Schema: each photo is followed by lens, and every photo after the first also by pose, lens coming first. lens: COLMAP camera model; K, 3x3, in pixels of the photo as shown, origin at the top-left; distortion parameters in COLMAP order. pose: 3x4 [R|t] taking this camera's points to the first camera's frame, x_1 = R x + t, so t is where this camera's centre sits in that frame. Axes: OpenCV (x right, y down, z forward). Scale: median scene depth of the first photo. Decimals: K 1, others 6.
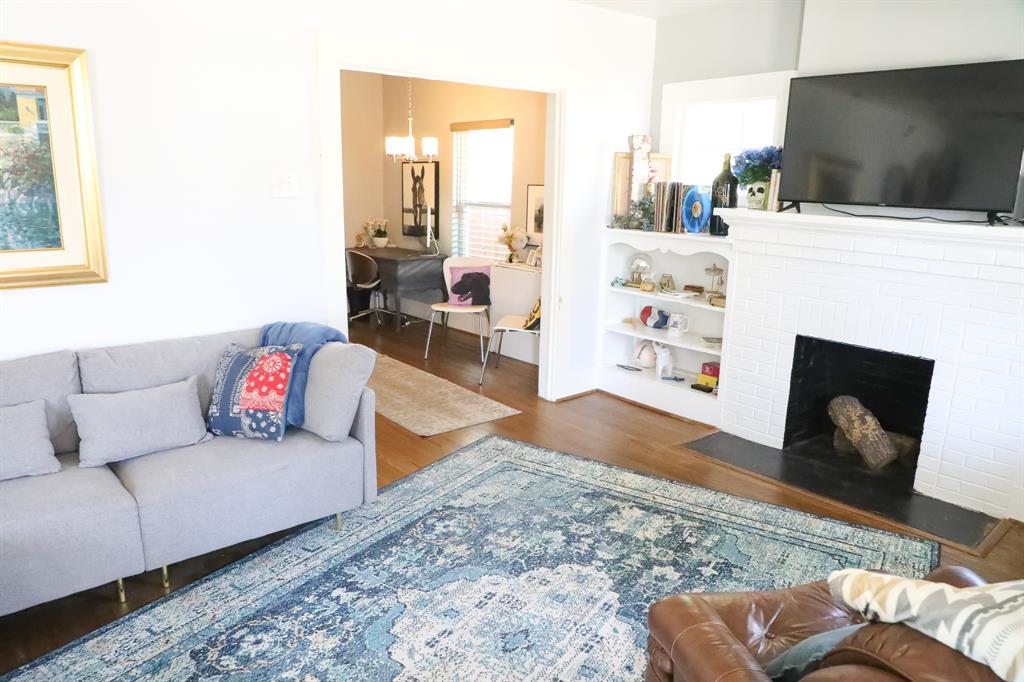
lens RADIAL K [[701.8, 0, 511.2], [0, 701.8, 344.4], [0, 0, 1]] dist [-0.068026, 0.033362]
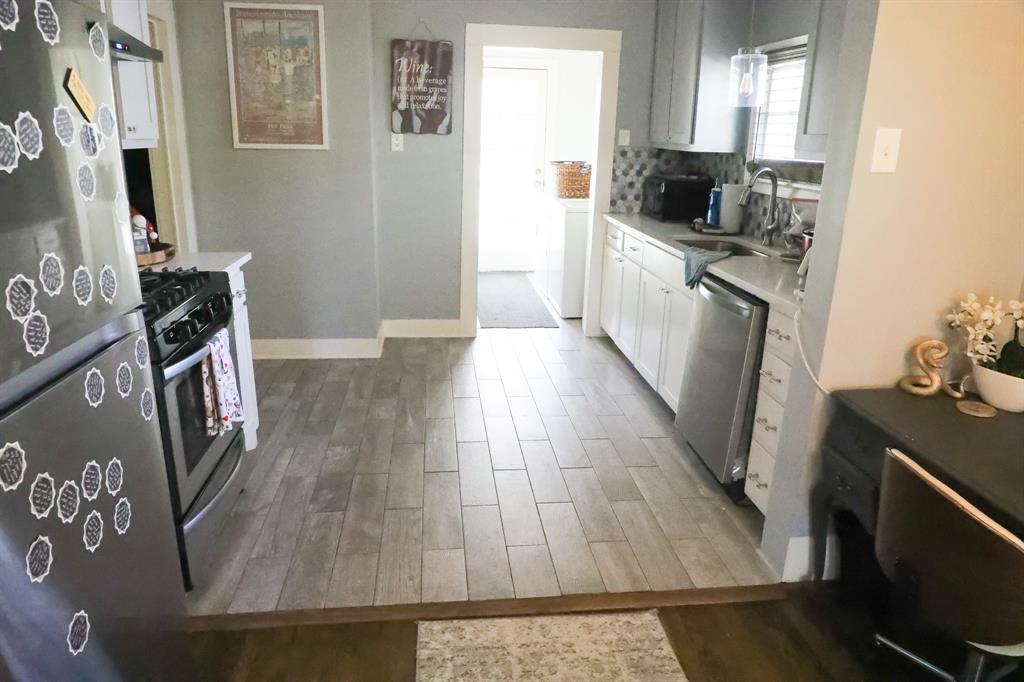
lens RADIAL K [[701.8, 0, 511.2], [0, 701.8, 342.4], [0, 0, 1]] dist [-0.068026, 0.033362]
pose [[0.825566, 0.170025, -0.538081, -0.222312], [-0.144637, 0.985432, 0.089467, -0.171597], [0.545454, 0.003966, 0.838131, 0.728975]]
